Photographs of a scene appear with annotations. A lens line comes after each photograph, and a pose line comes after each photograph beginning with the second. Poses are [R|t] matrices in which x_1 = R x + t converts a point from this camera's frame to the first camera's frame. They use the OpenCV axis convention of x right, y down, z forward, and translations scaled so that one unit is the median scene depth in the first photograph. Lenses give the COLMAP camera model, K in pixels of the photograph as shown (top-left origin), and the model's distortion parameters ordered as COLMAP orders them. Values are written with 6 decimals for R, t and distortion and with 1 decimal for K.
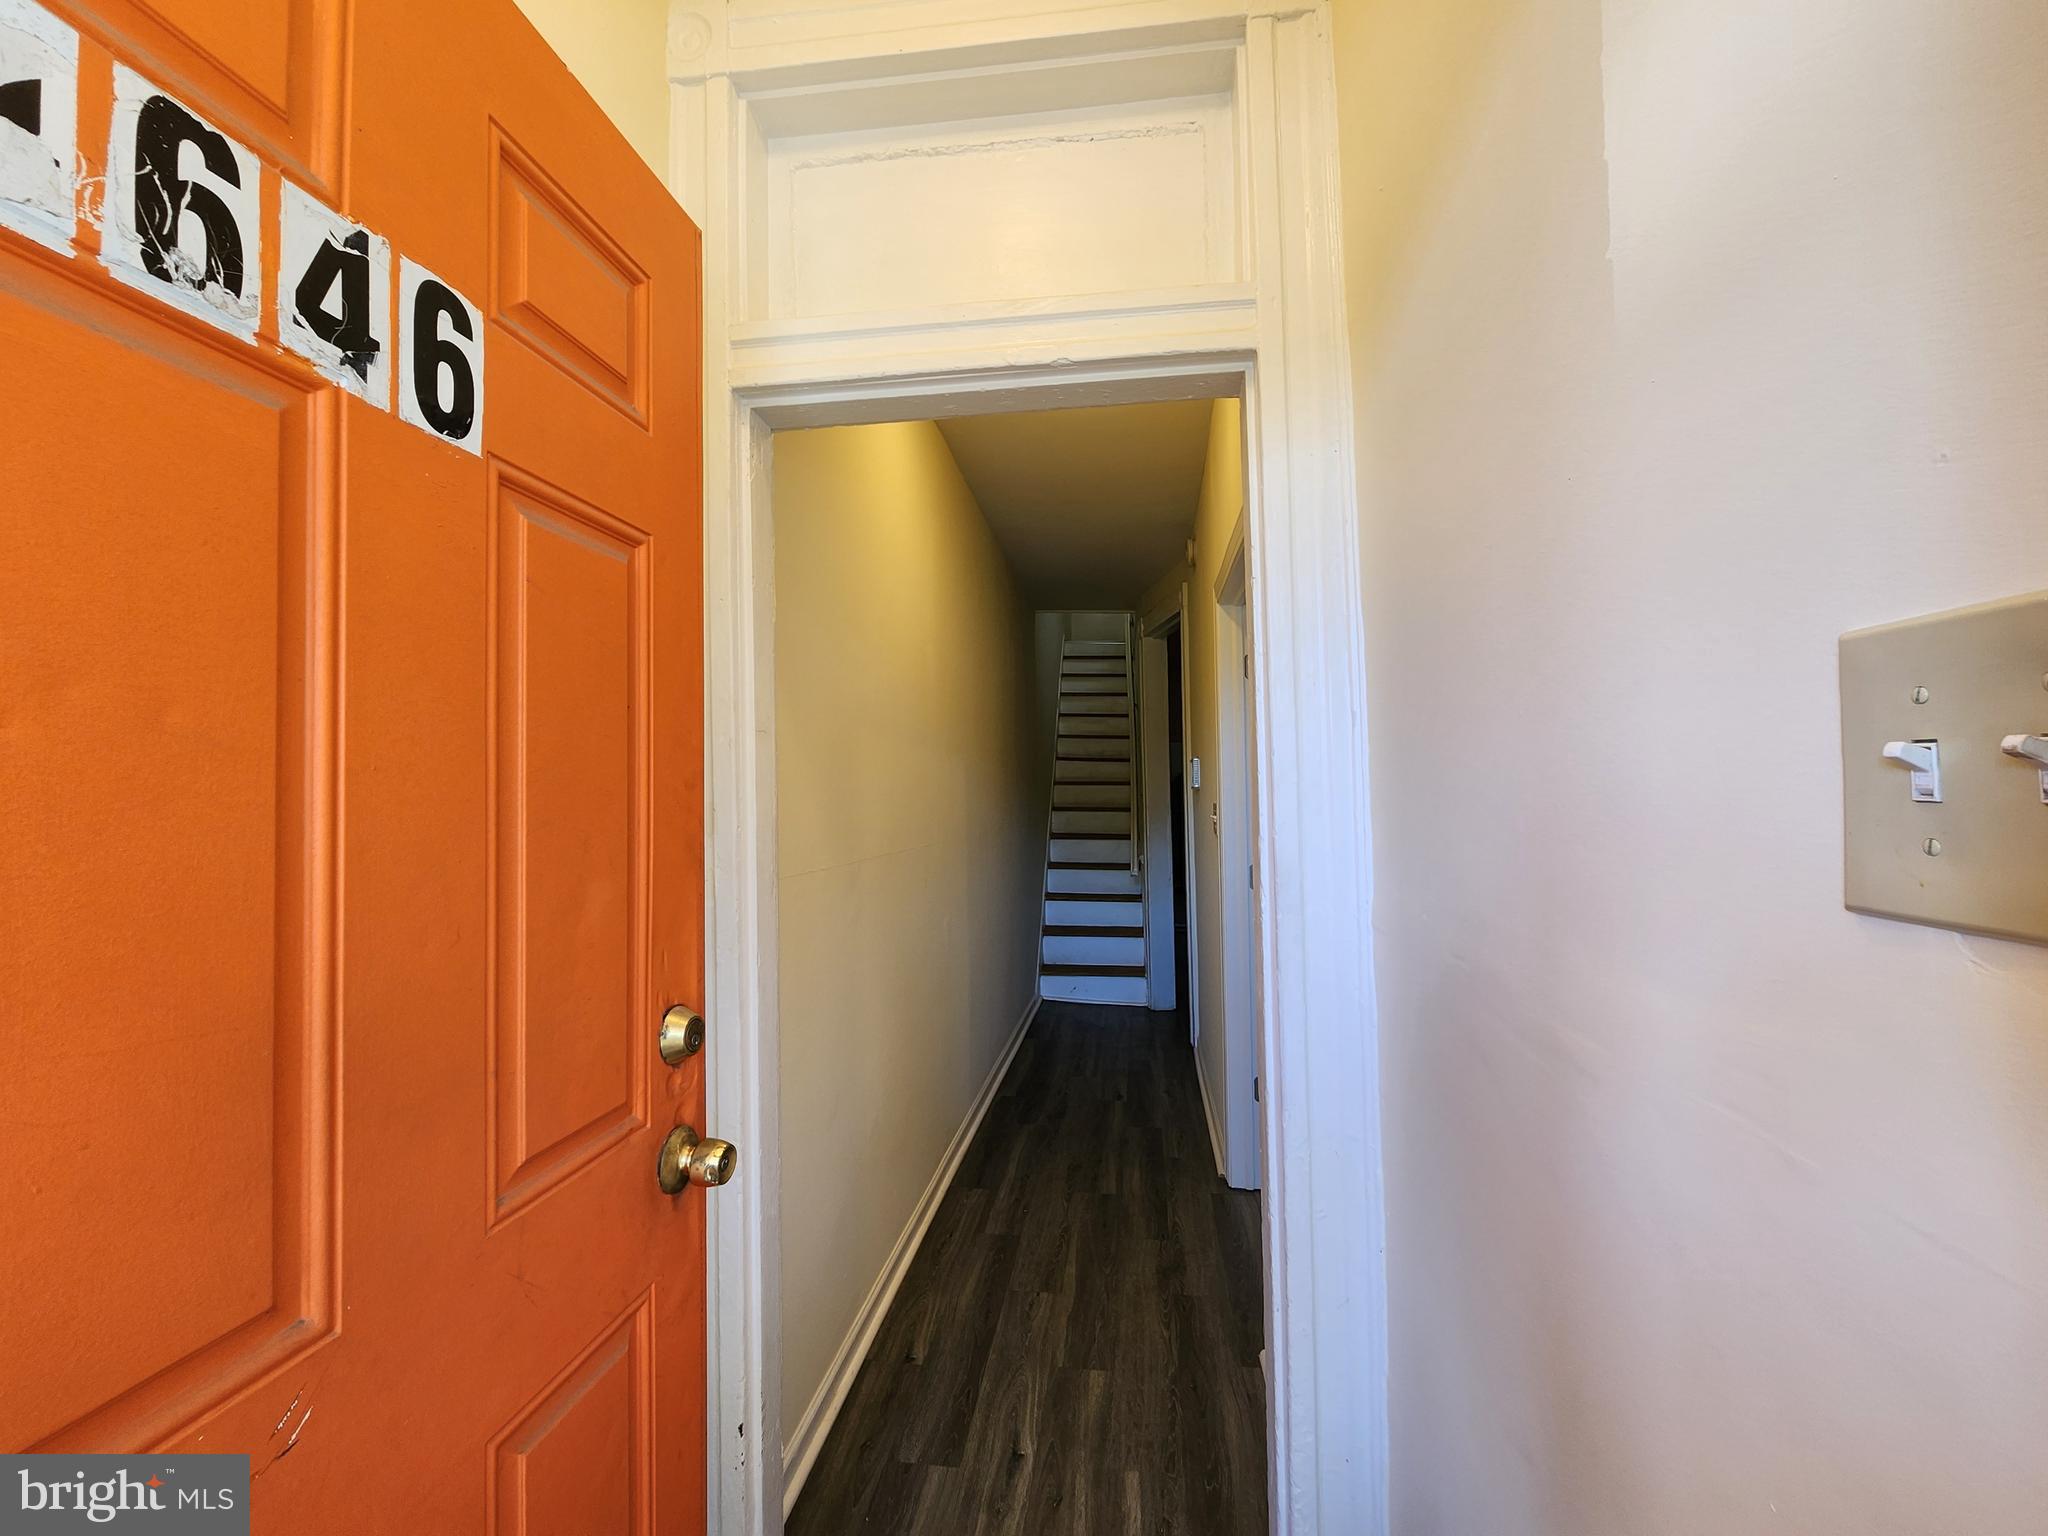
lens RADIAL K [[843.6, 0, 1038.3], [0, 843.6, 772.4], [0, 0, 1]] dist [-0.002235, -0.000291]
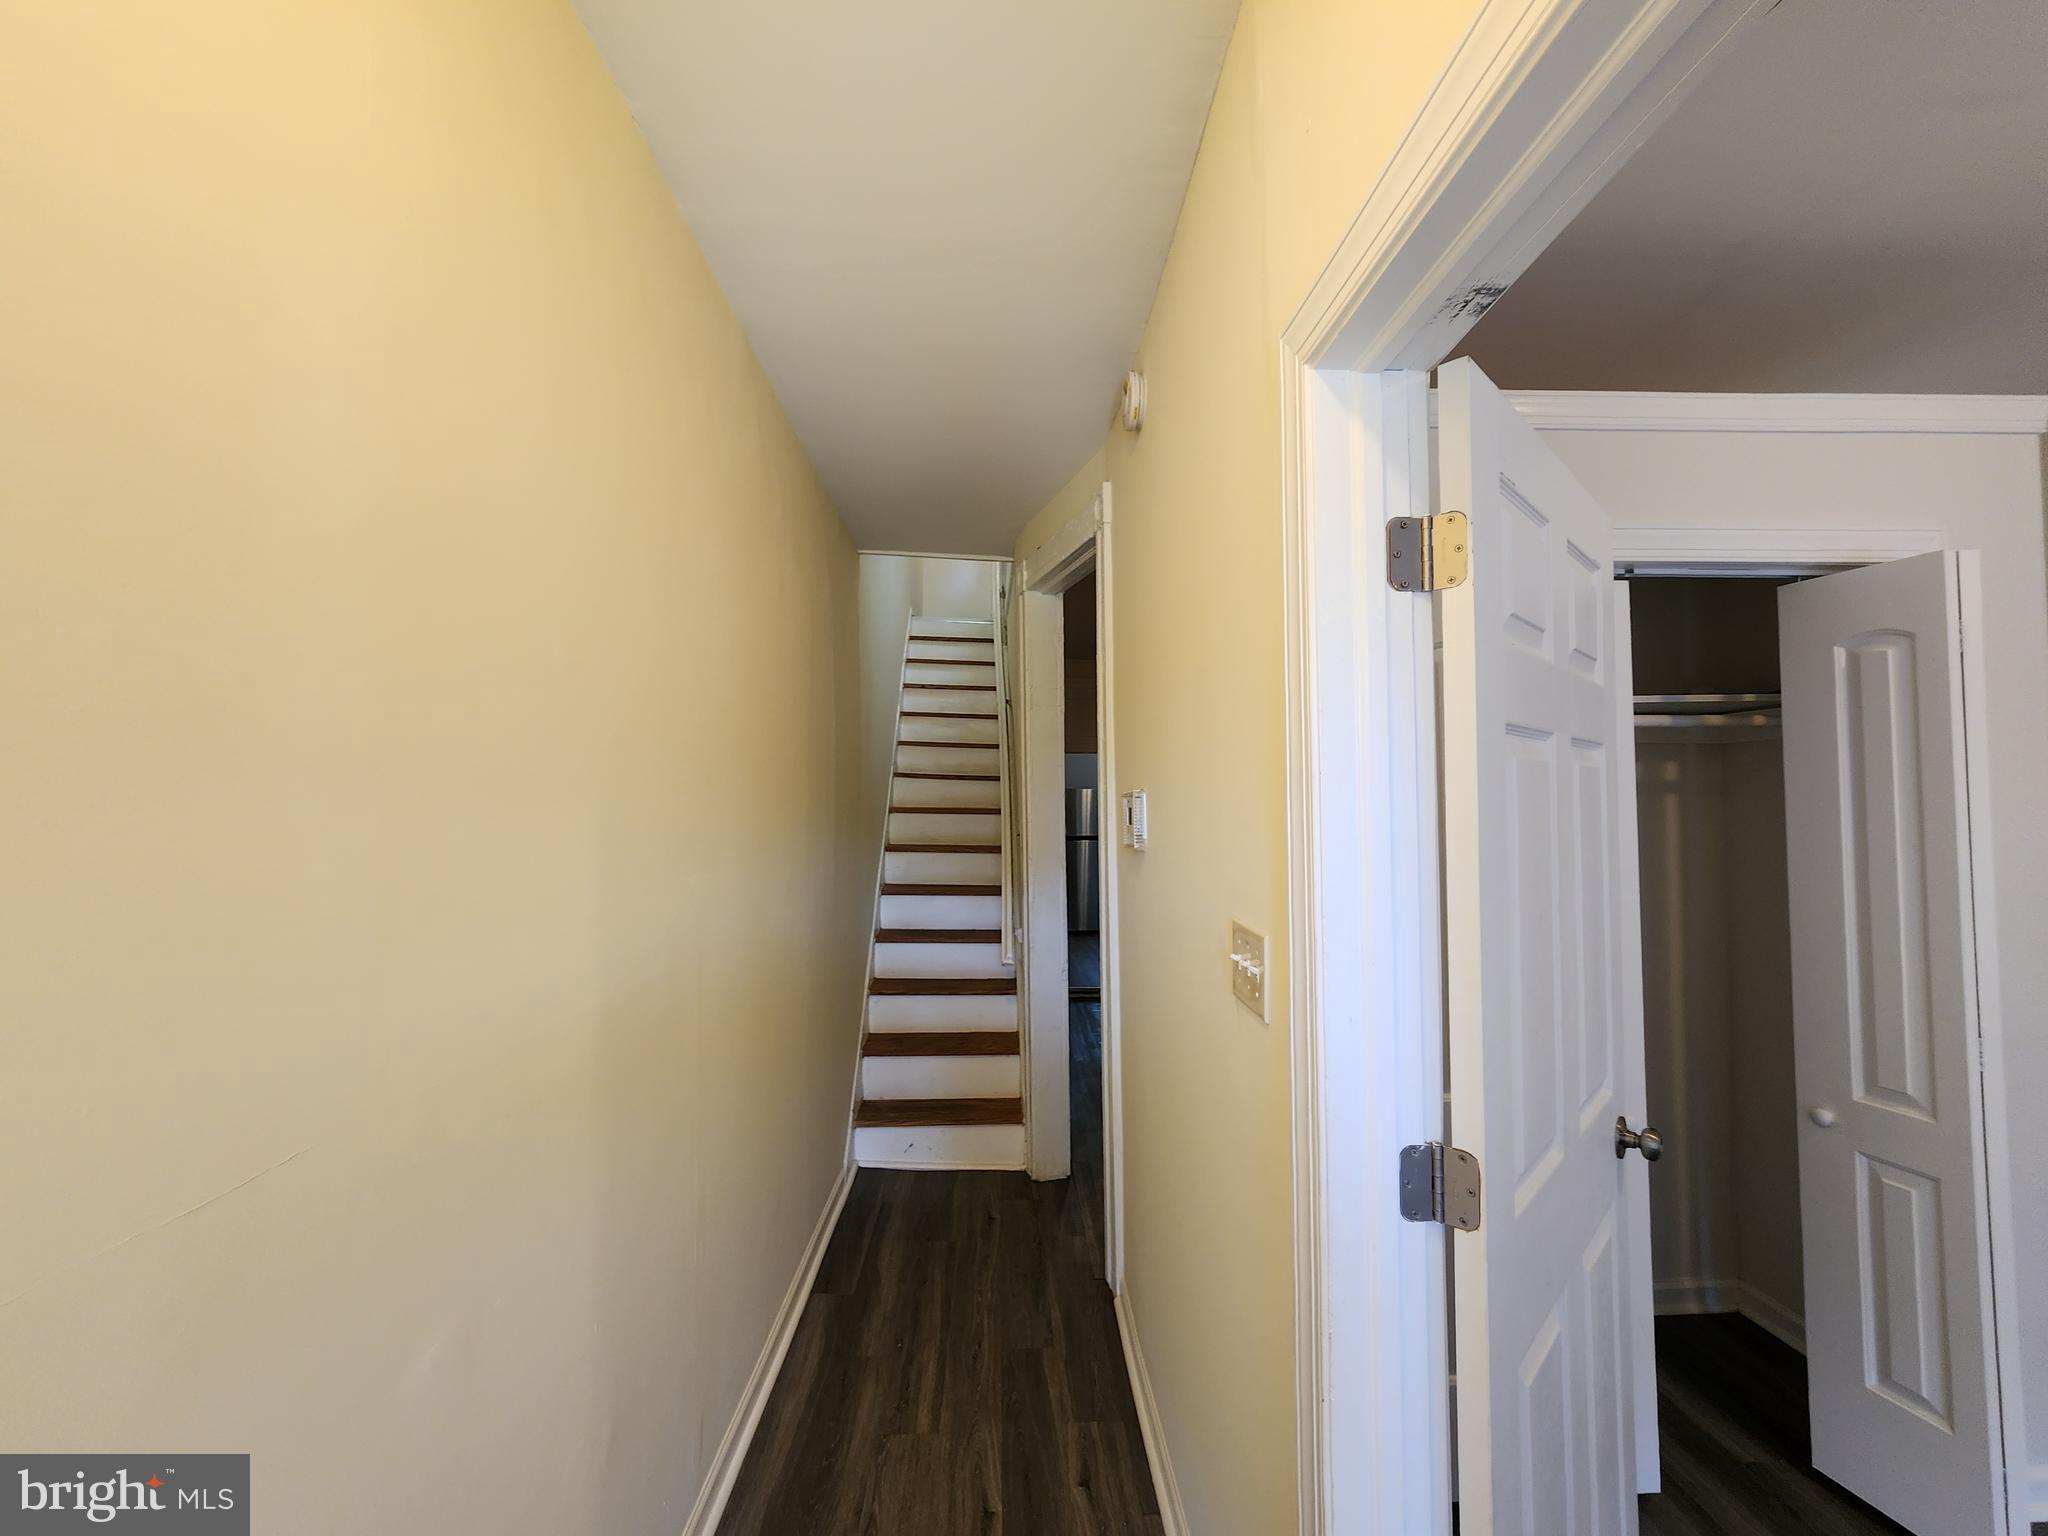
lens RADIAL K [[843.6, 0, 1025.1], [0, 843.6, 773.6], [0, 0, 1]] dist [-0.002235, -0.000291]
pose [[0.988283, 0.016881, 0.151696, 0.024382], [-0.015293, 0.999815, -0.011627, -0.012405], [-0.151864, 0.009170, 0.988359, 0.324869]]
